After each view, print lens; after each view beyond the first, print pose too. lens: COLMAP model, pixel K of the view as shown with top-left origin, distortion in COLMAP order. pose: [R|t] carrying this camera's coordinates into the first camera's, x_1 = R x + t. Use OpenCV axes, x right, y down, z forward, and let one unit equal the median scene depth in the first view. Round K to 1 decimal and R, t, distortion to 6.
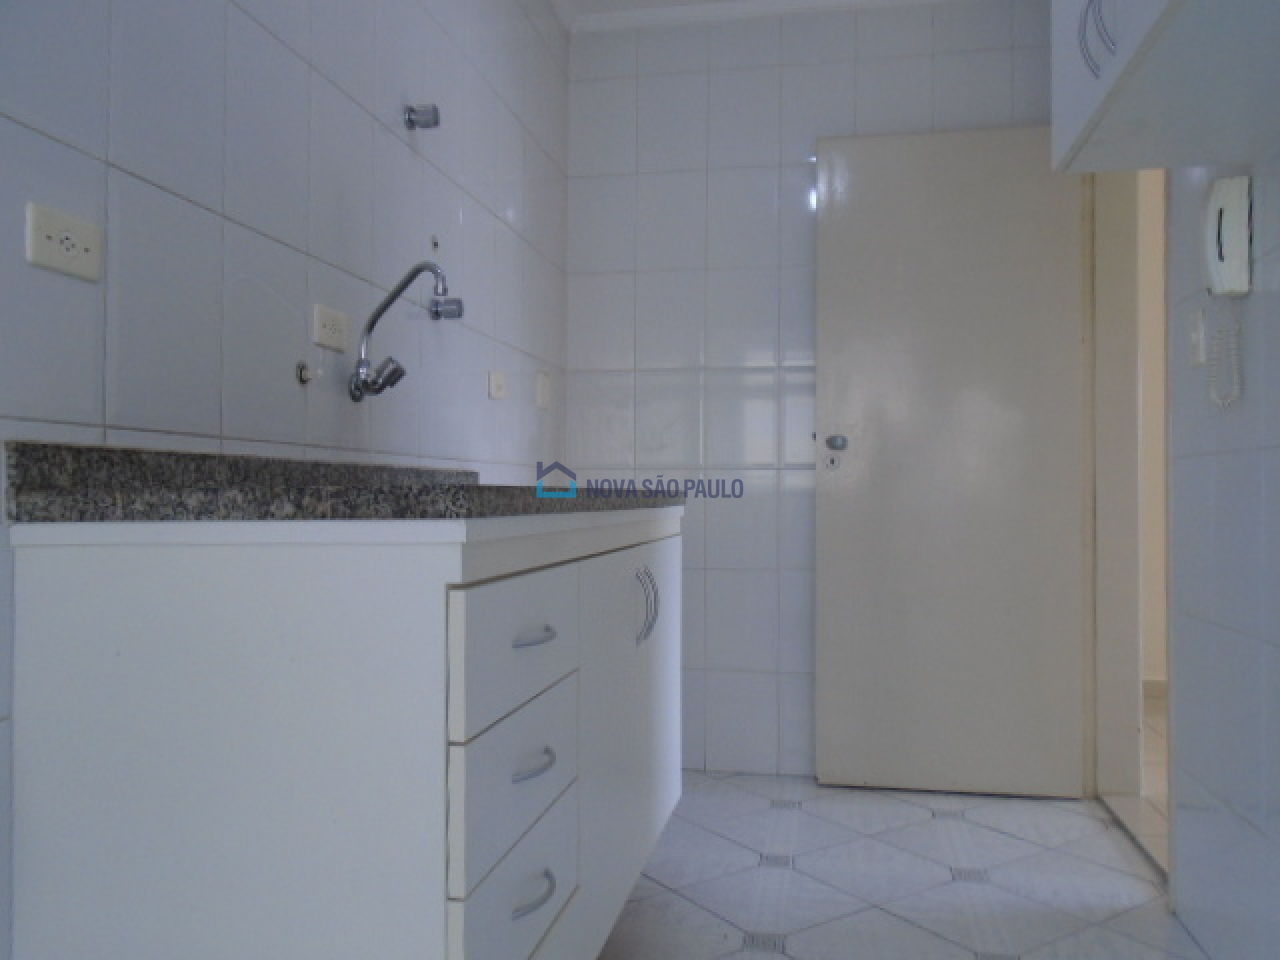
lens RADIAL K [[985.1, 0, 640.0], [0, 985.1, 480.0], [0, 0, 1]] dist [0.000000, -0.000066]
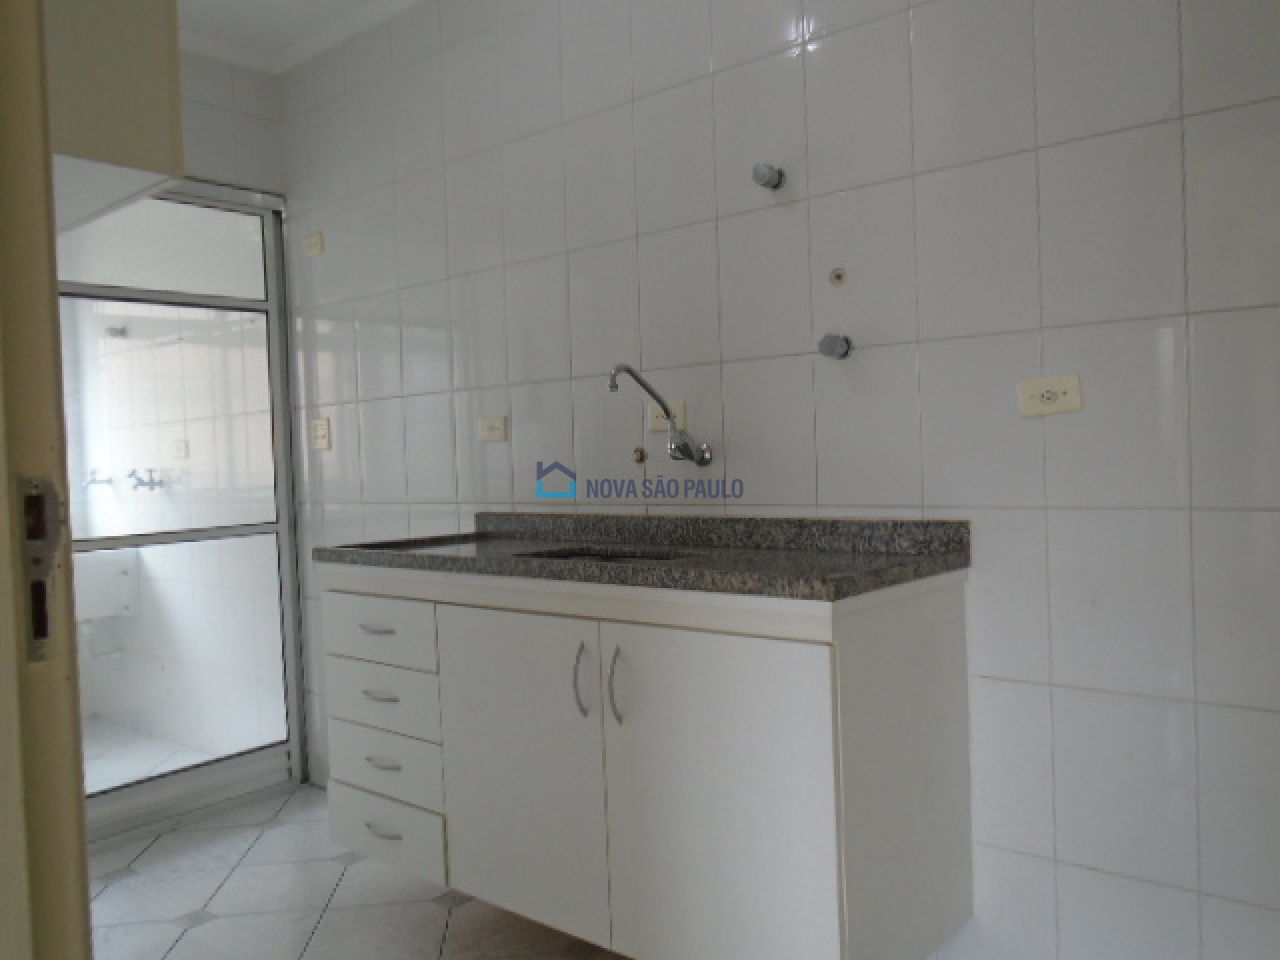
lens RADIAL K [[985.1, 0, 640.0], [0, 985.1, 480.0], [0, 0, 1]] dist [0.000000, -0.000066]
pose [[-0.470737, -0.117394, -0.874428, 0.912054], [-0.055150, 0.993085, -0.103634, 0.076865], [0.880548, -0.000559, -0.473957, 1.711955]]
